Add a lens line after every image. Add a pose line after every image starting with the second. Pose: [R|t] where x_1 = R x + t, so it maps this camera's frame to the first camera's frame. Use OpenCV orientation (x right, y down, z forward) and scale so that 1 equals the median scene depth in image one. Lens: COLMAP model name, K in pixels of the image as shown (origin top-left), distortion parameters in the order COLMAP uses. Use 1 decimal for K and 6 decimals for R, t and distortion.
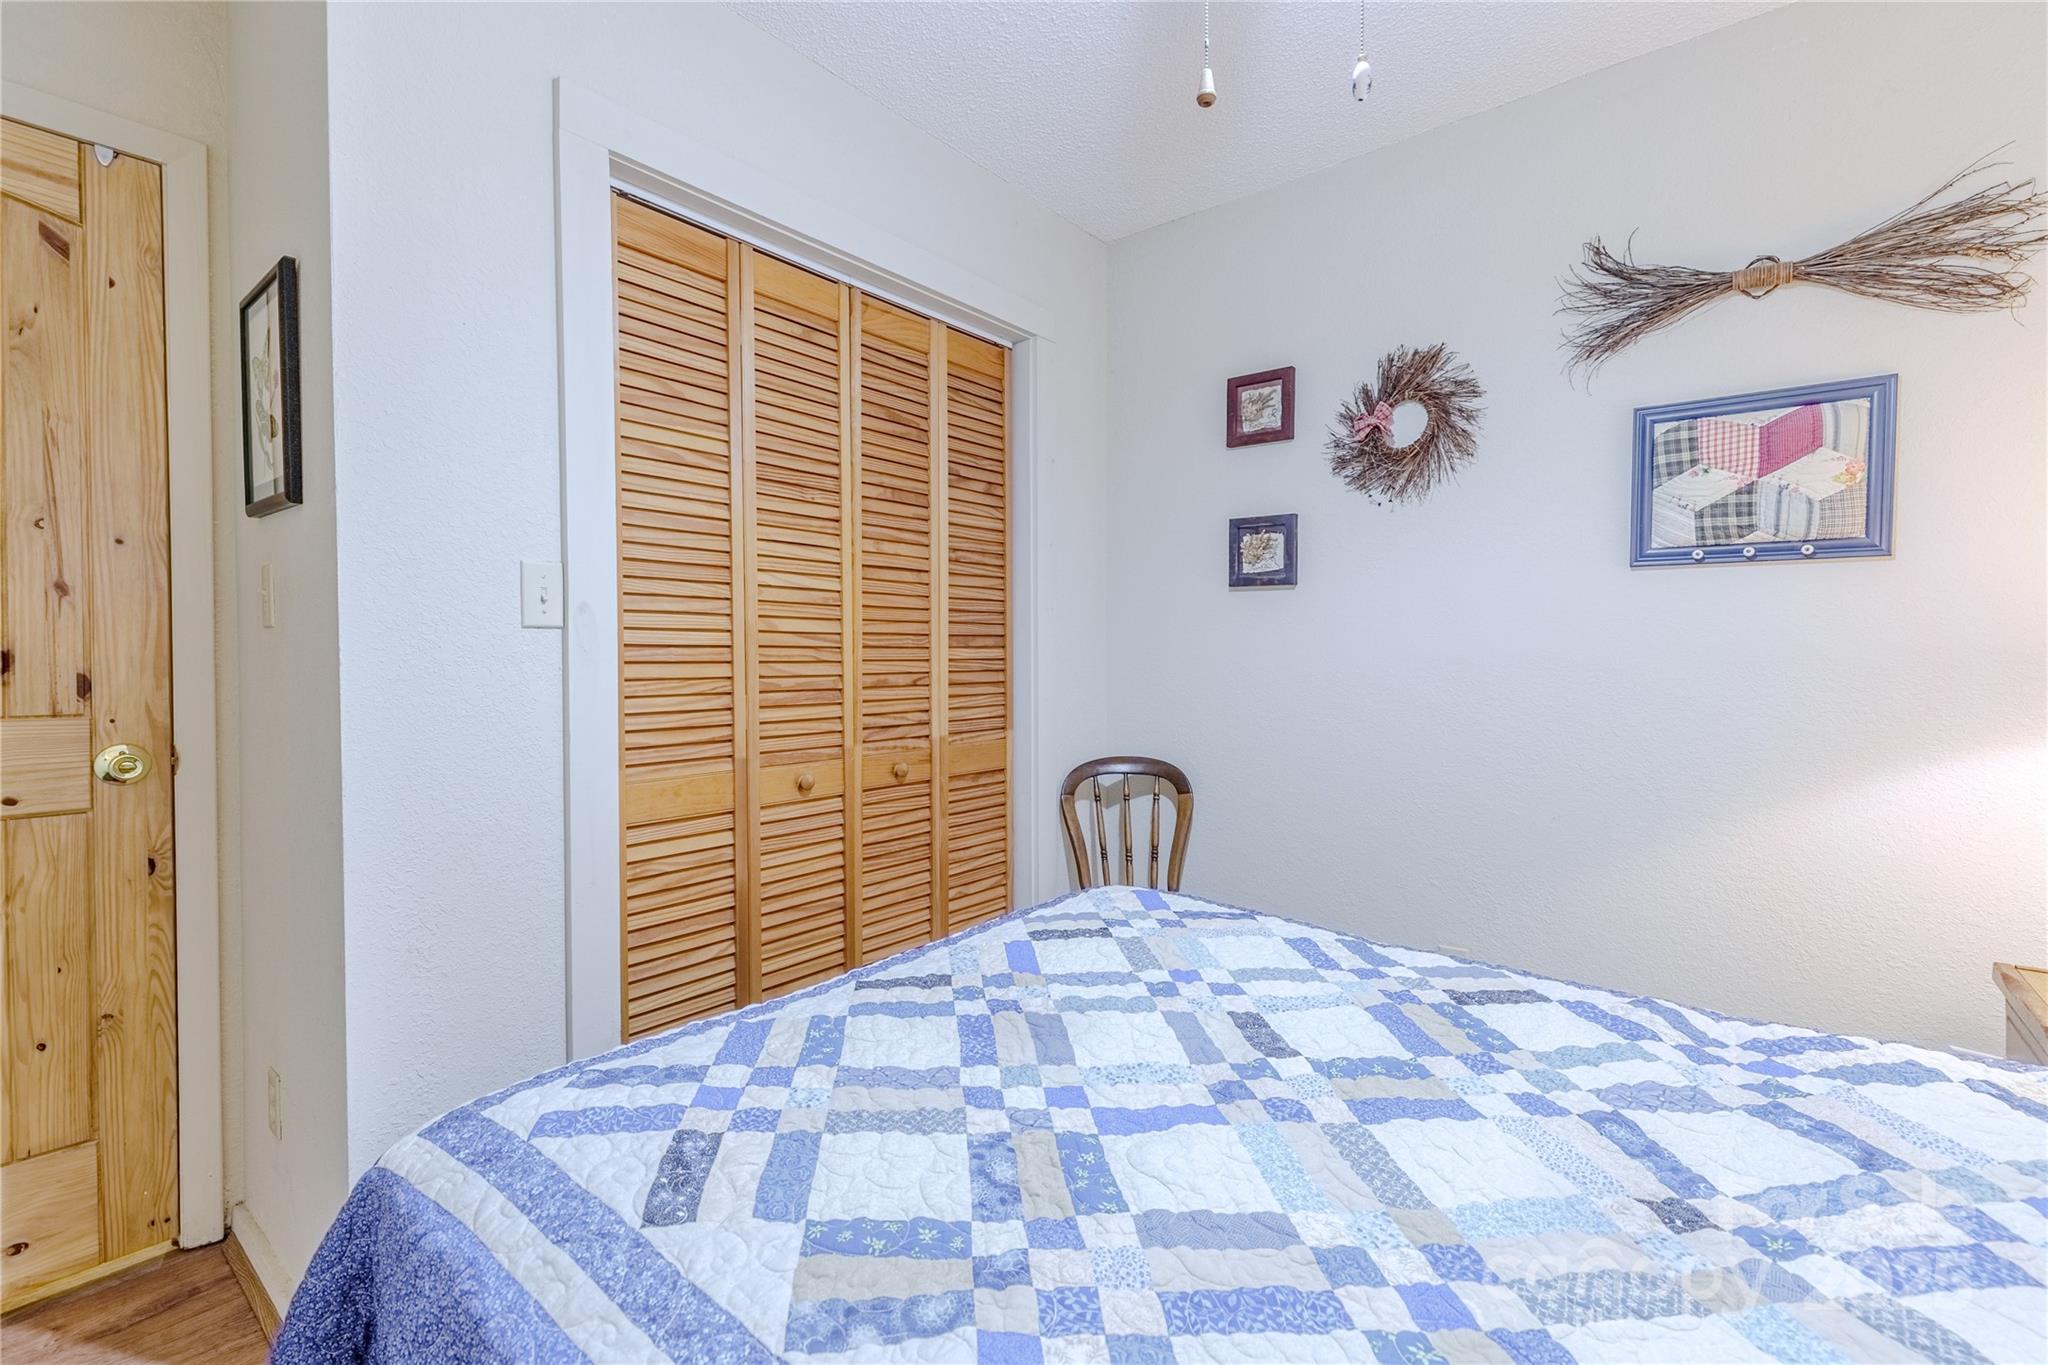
lens RADIAL K [[918.7, 0, 1026.0], [0, 918.7, 672.5], [0, 0, 1]] dist [0.002318, 0.000621]
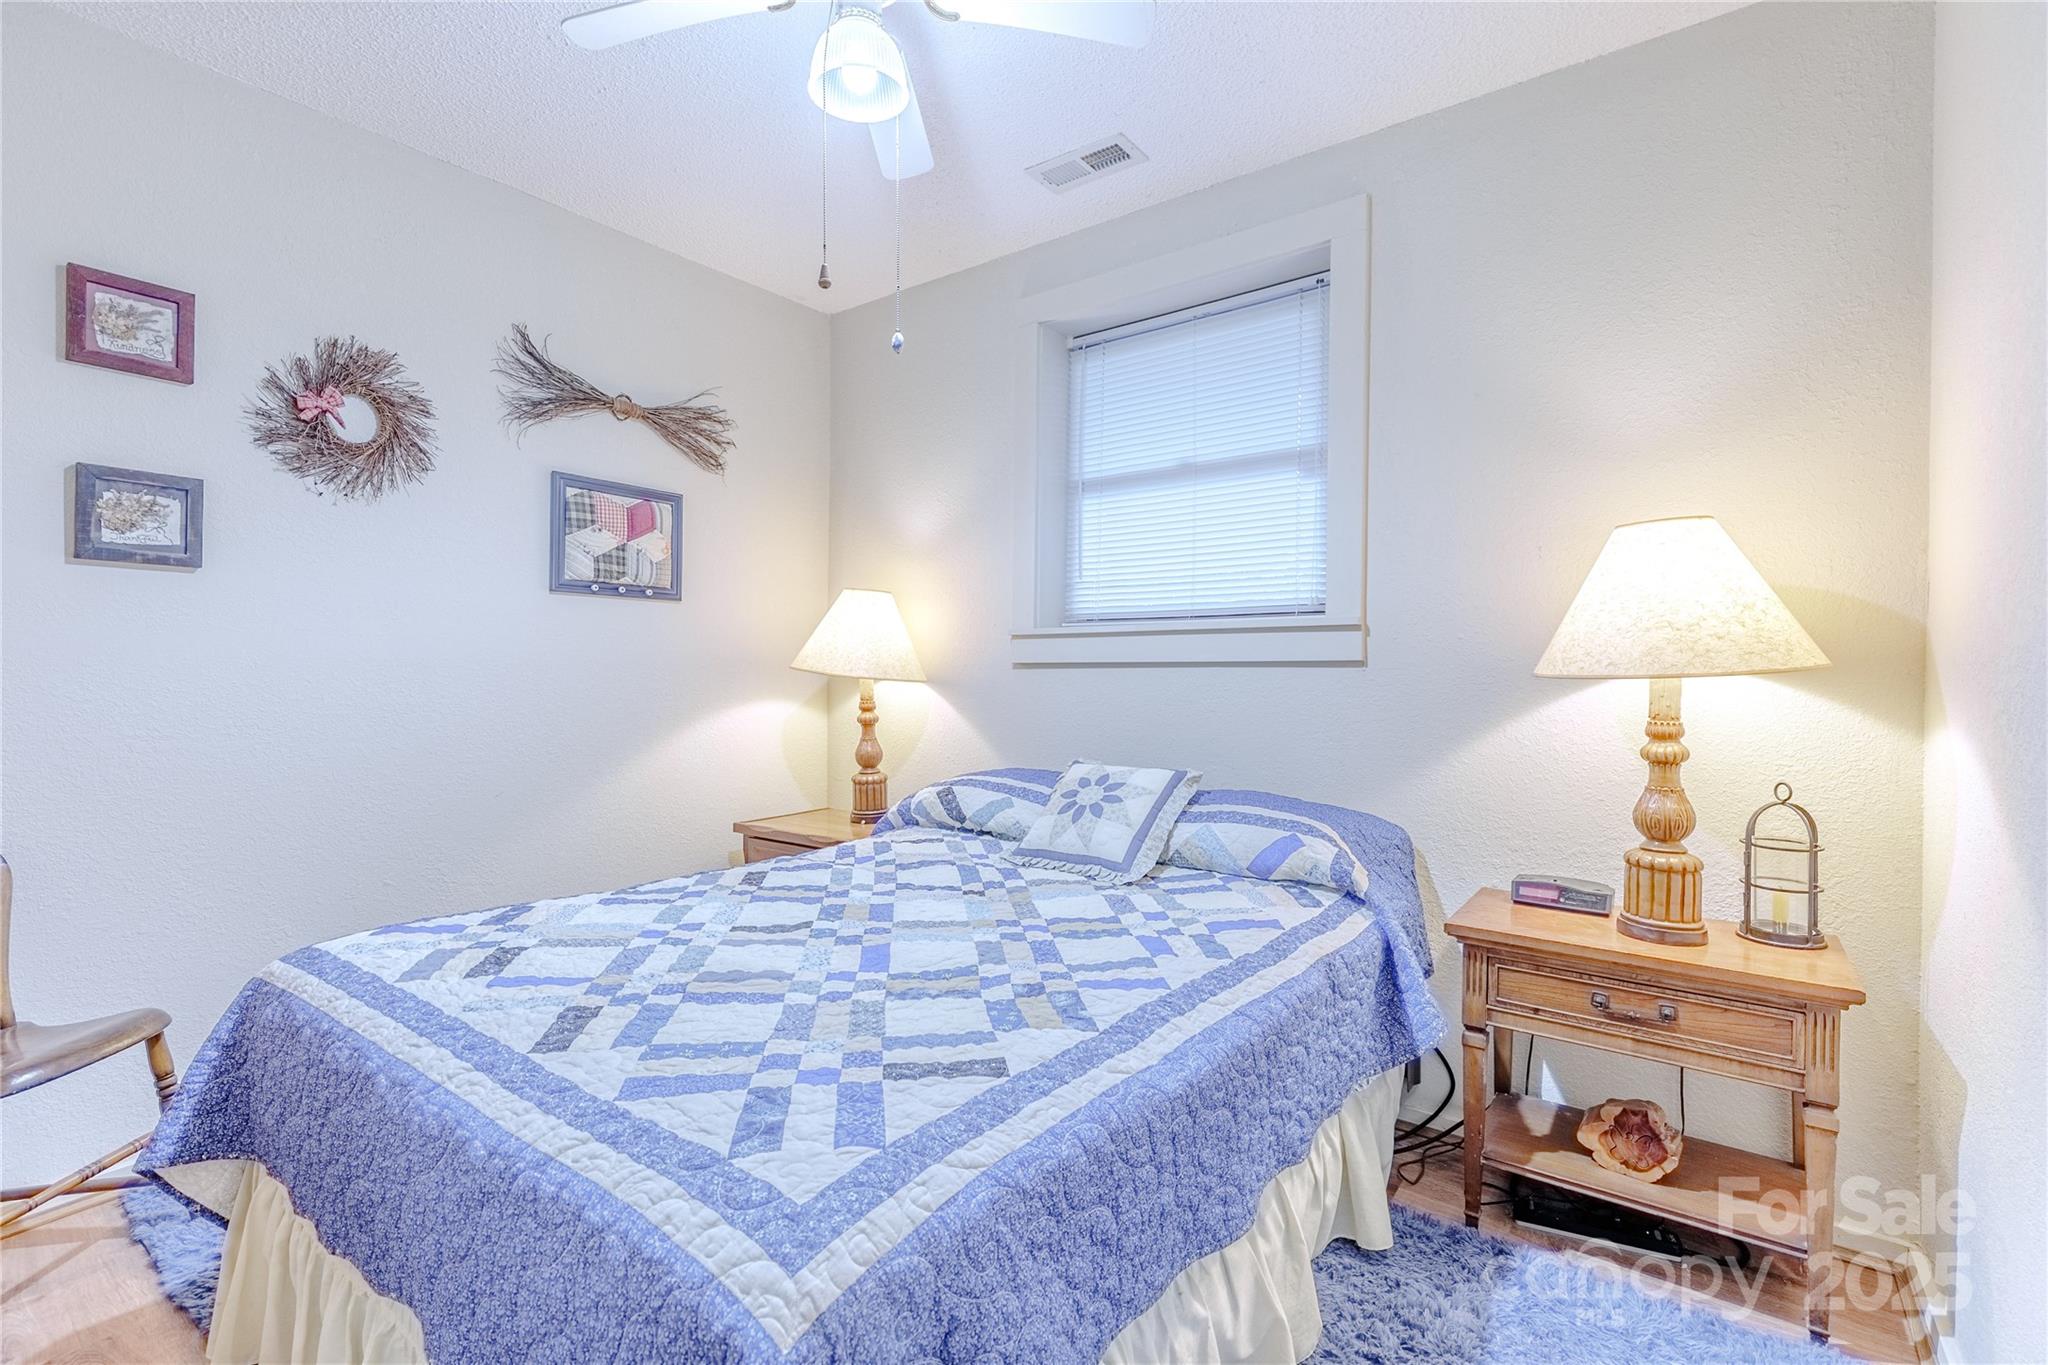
lens RADIAL K [[918.7, 0, 1026.5], [0, 918.7, 673.8], [0, 0, 1]] dist [0.002318, 0.000621]
pose [[-0.055350, -0.010533, 0.998411, -0.736925], [0.012717, 0.999856, 0.011253, -0.003947], [-0.998386, 0.013320, -0.055209, 0.431616]]
